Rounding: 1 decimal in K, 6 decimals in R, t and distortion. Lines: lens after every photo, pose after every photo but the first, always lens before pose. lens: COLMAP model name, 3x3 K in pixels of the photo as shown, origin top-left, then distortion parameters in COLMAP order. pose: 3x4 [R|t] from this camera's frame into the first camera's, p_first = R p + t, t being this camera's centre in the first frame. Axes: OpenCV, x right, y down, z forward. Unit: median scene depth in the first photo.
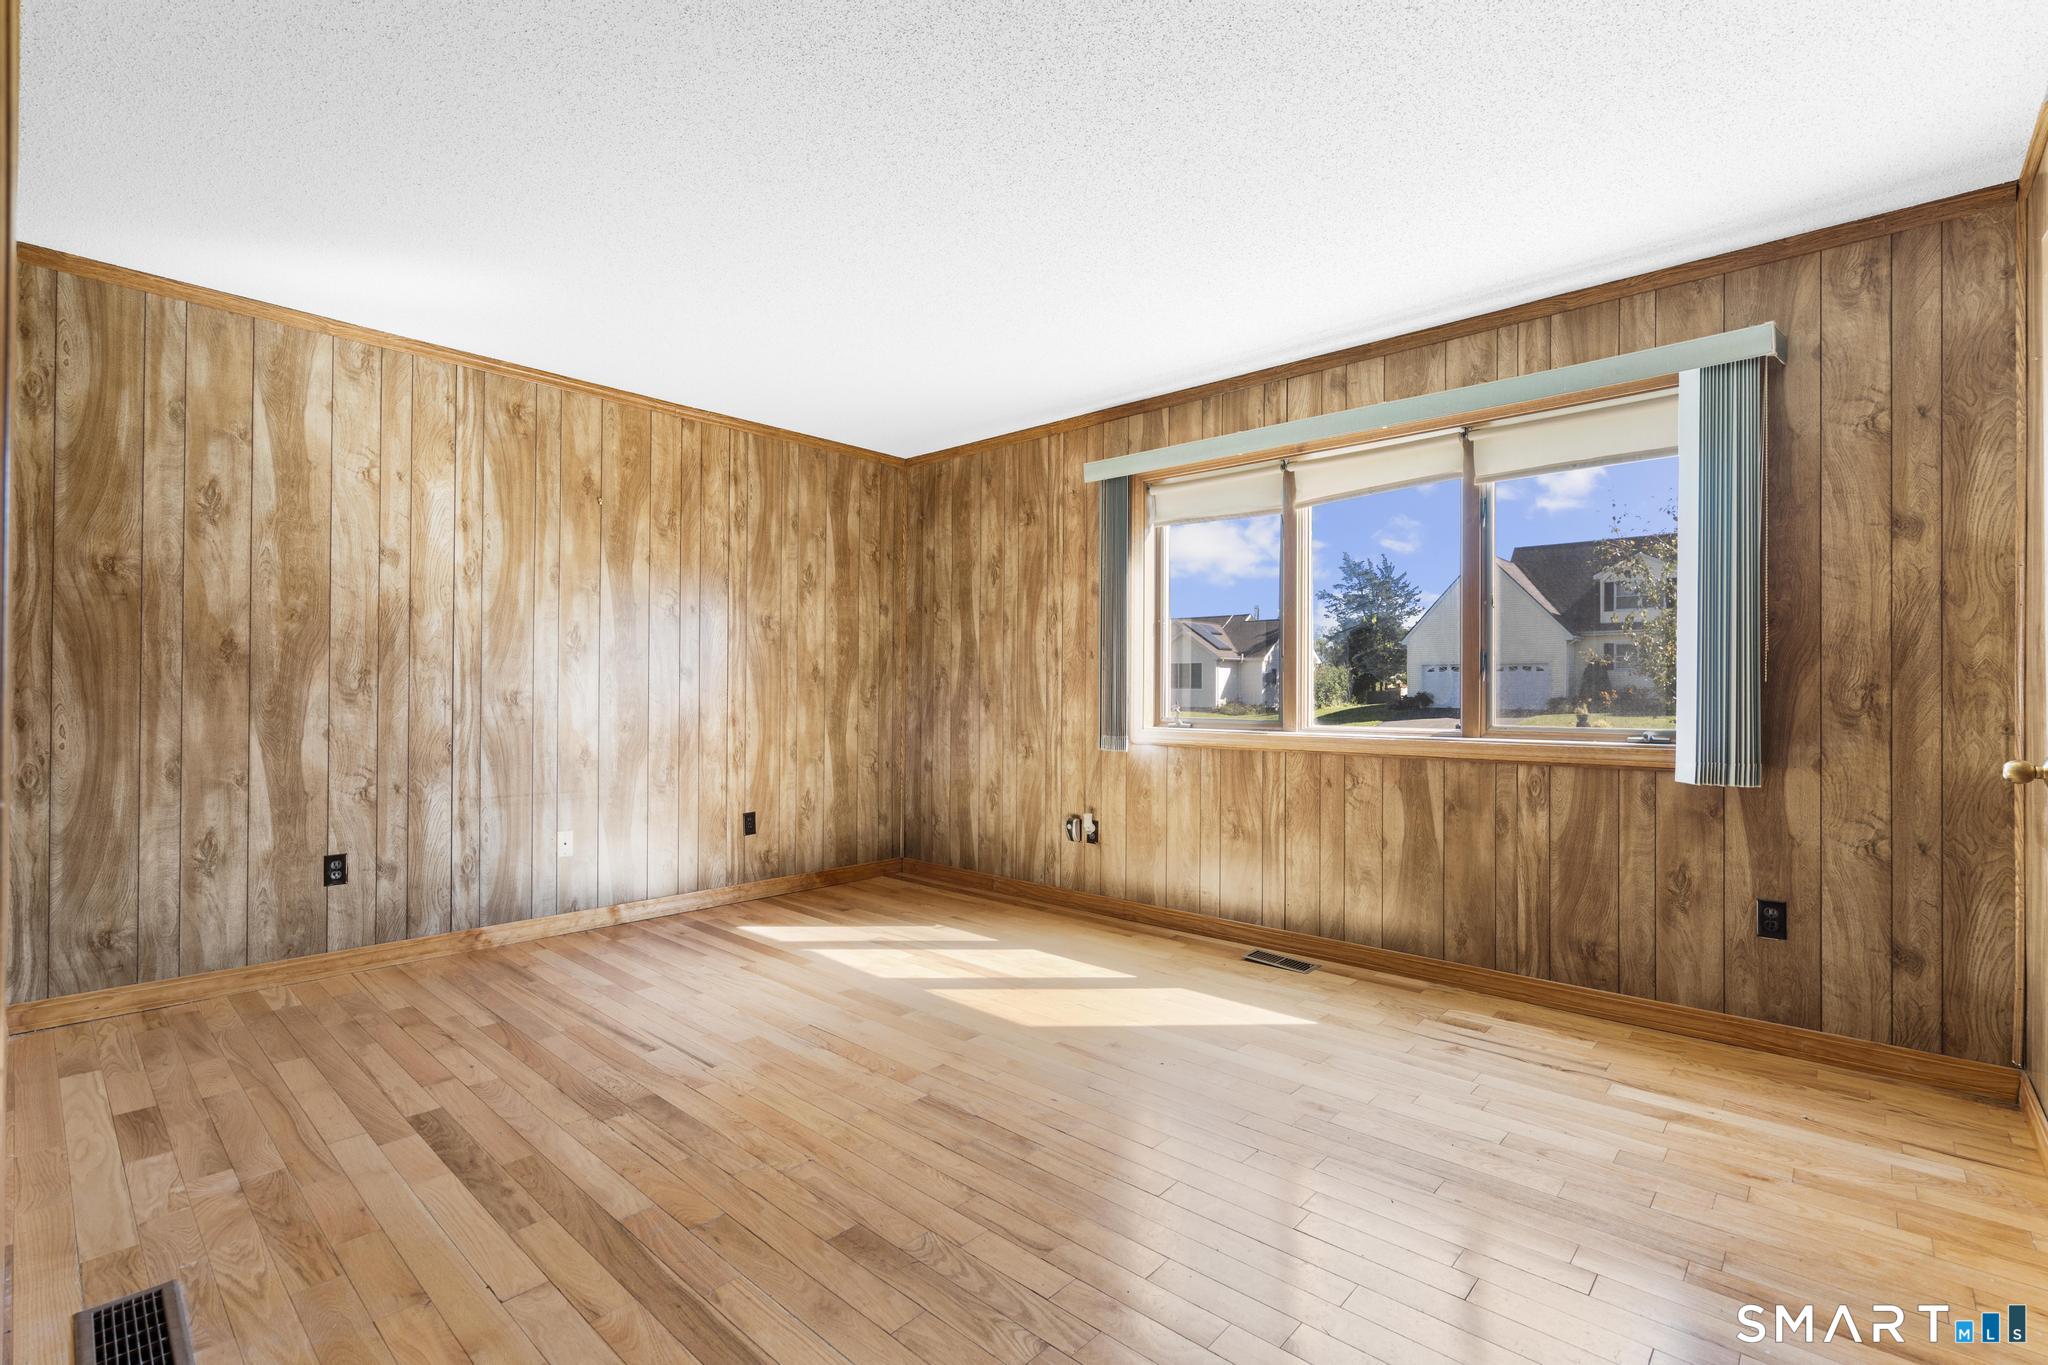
lens RADIAL K [[920.5, 0, 1032.9], [0, 920.5, 682.9], [0, 0, 1]] dist [-0.009473, 0.004454]
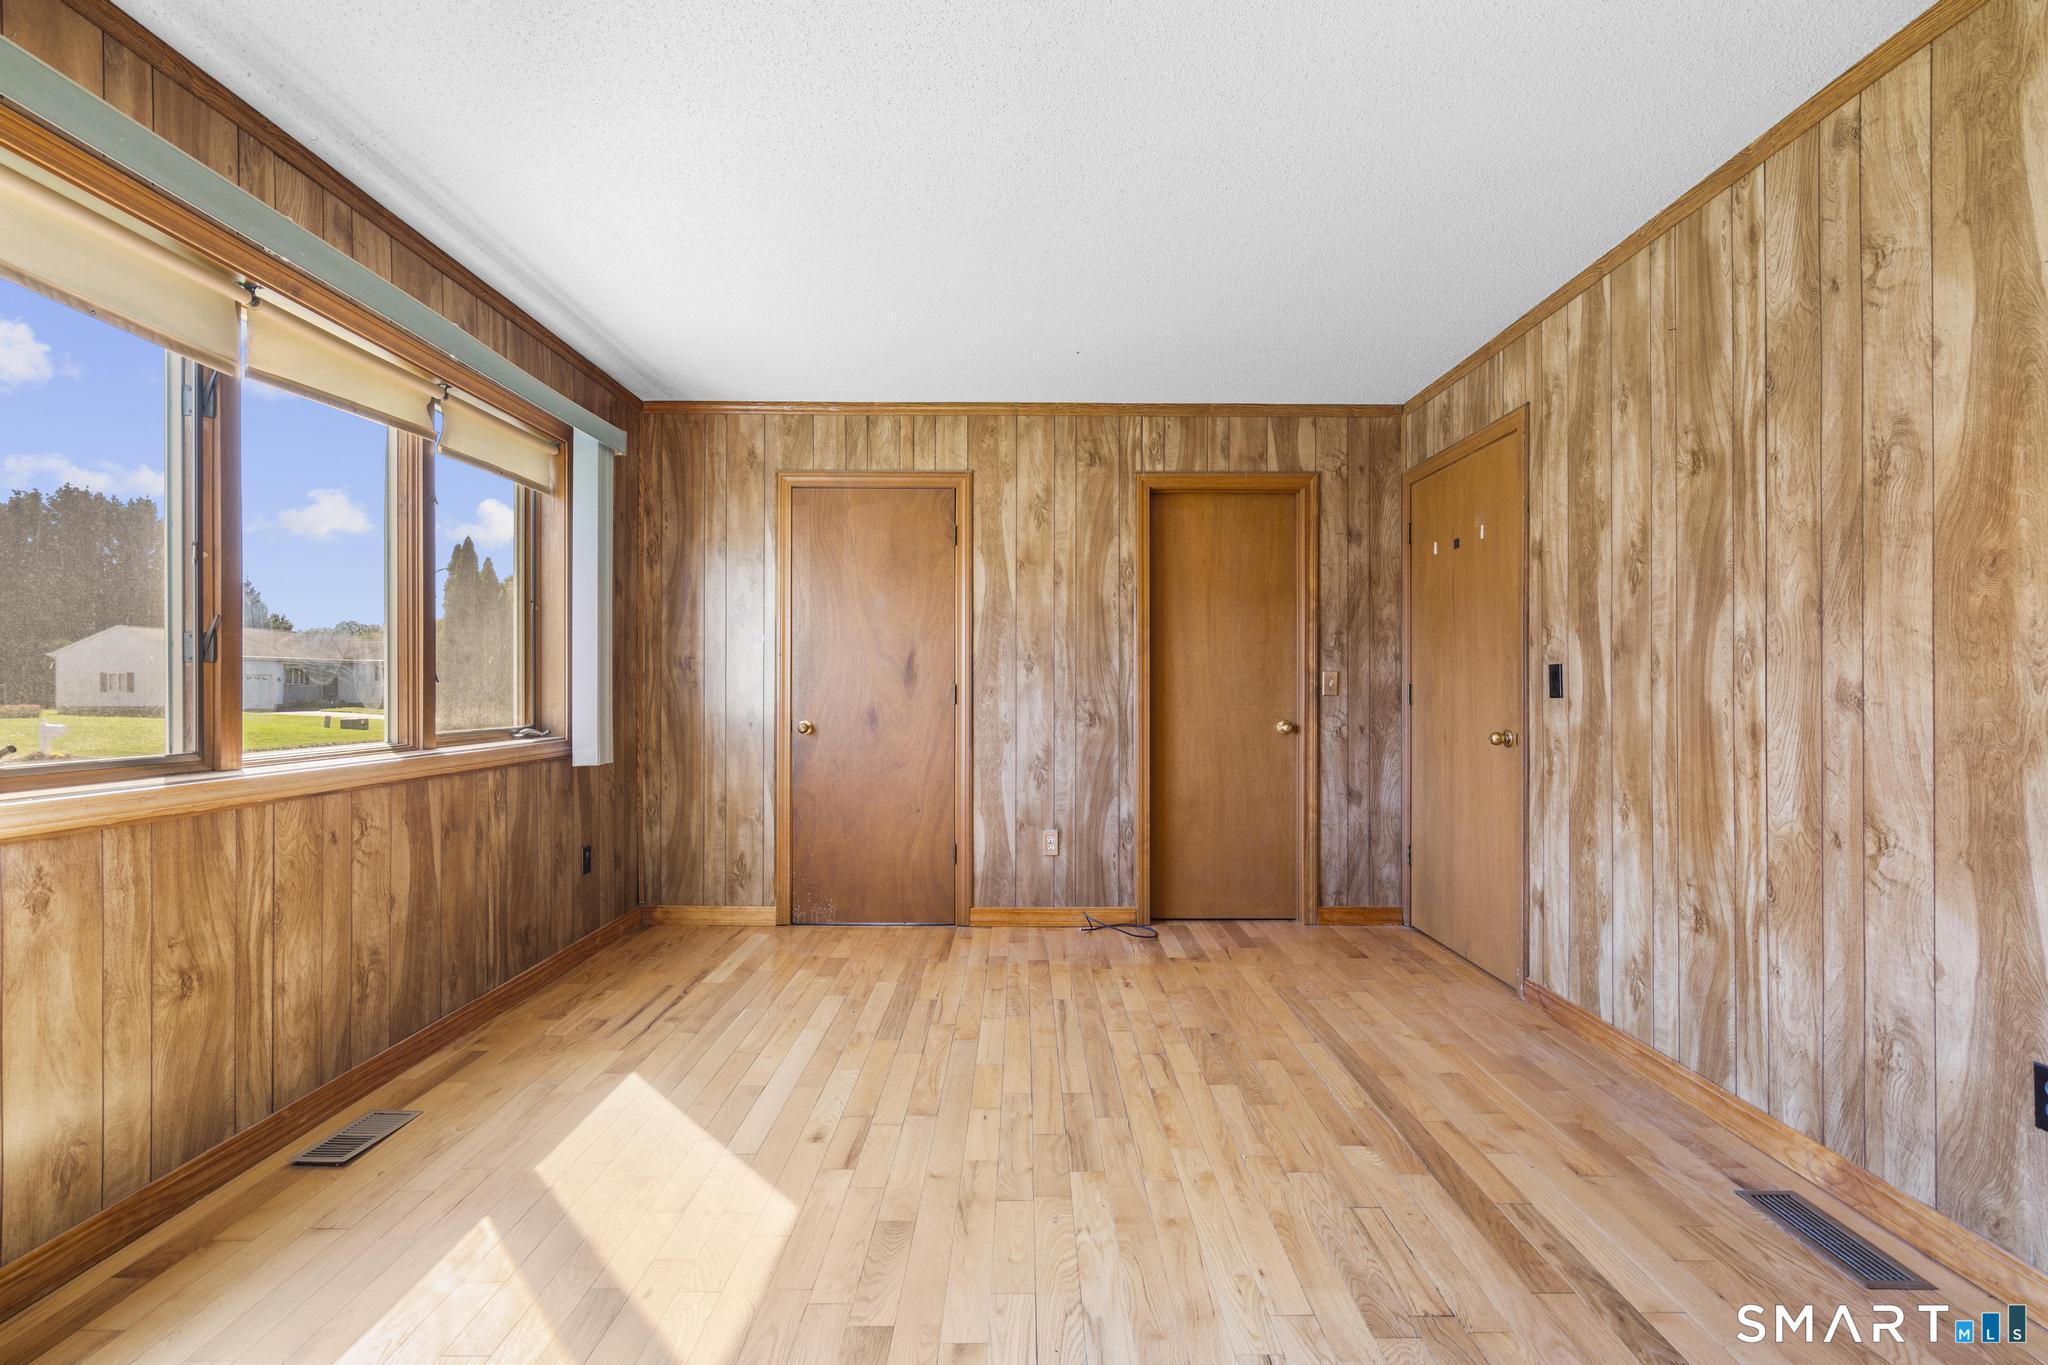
lens RADIAL K [[920.5, 0, 1028.9], [0, 920.5, 684.5], [0, 0, 1]] dist [-0.009473, 0.004454]
pose [[-0.667557, -0.002088, 0.744556, -0.471600], [-0.009498, 0.999939, -0.005712, 0.000027], [-0.744498, -0.010885, -0.667536, 1.044195]]
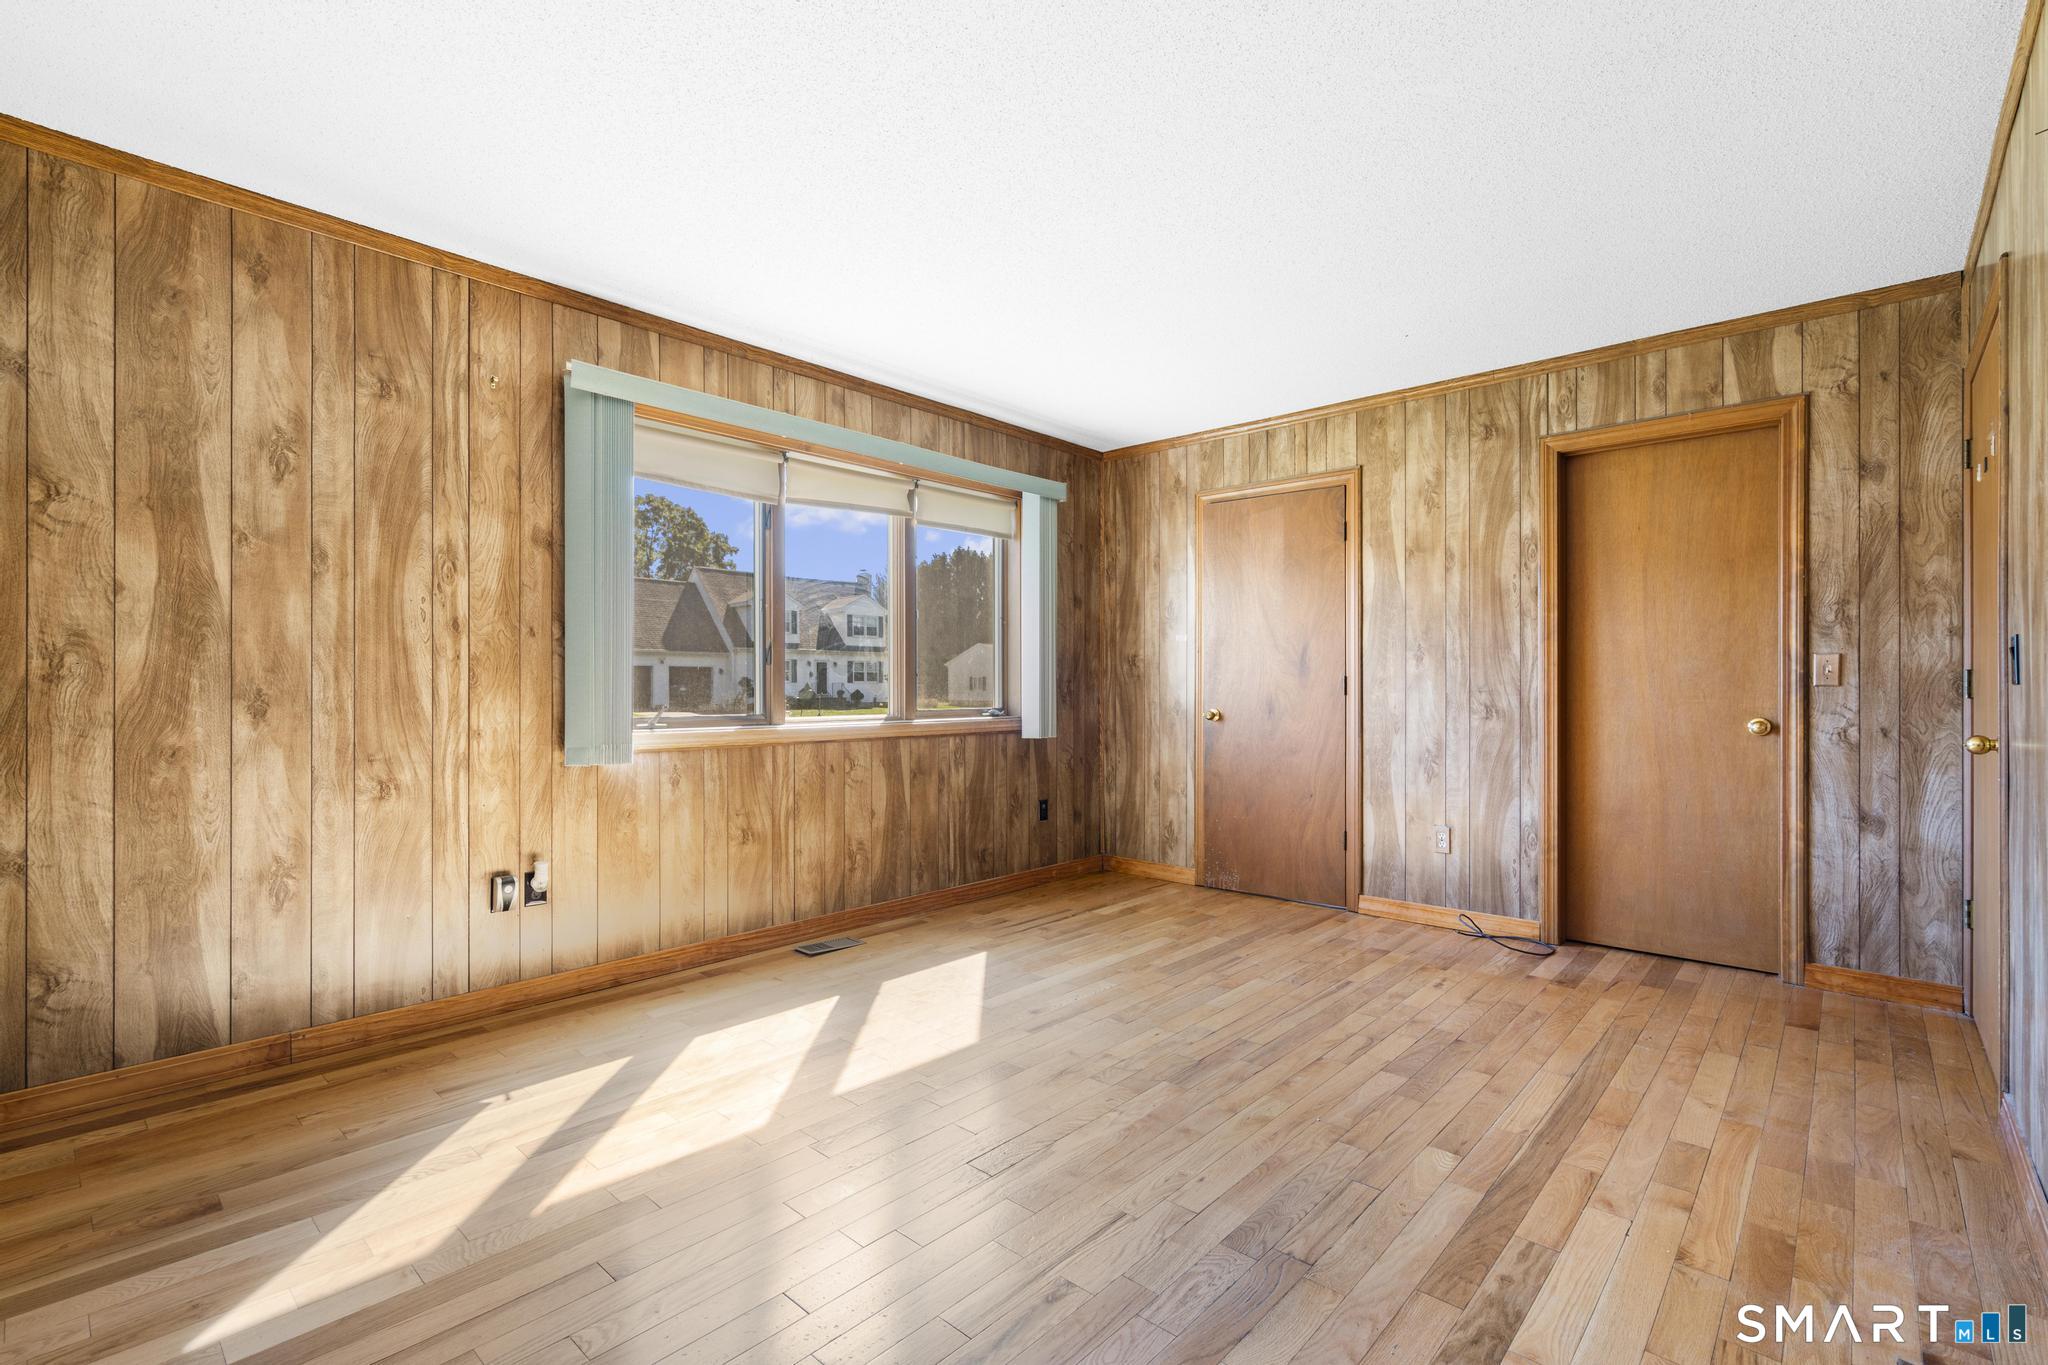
lens RADIAL K [[920.5, 0, 1027.7], [0, 920.5, 682.6], [0, 0, 1]] dist [-0.009473, 0.004454]
pose [[0.009702, 0.000382, 0.999953, -0.736365], [-0.007299, 0.999973, -0.000312, 0.006235], [-0.999926, -0.007295, 0.009705, 0.744832]]
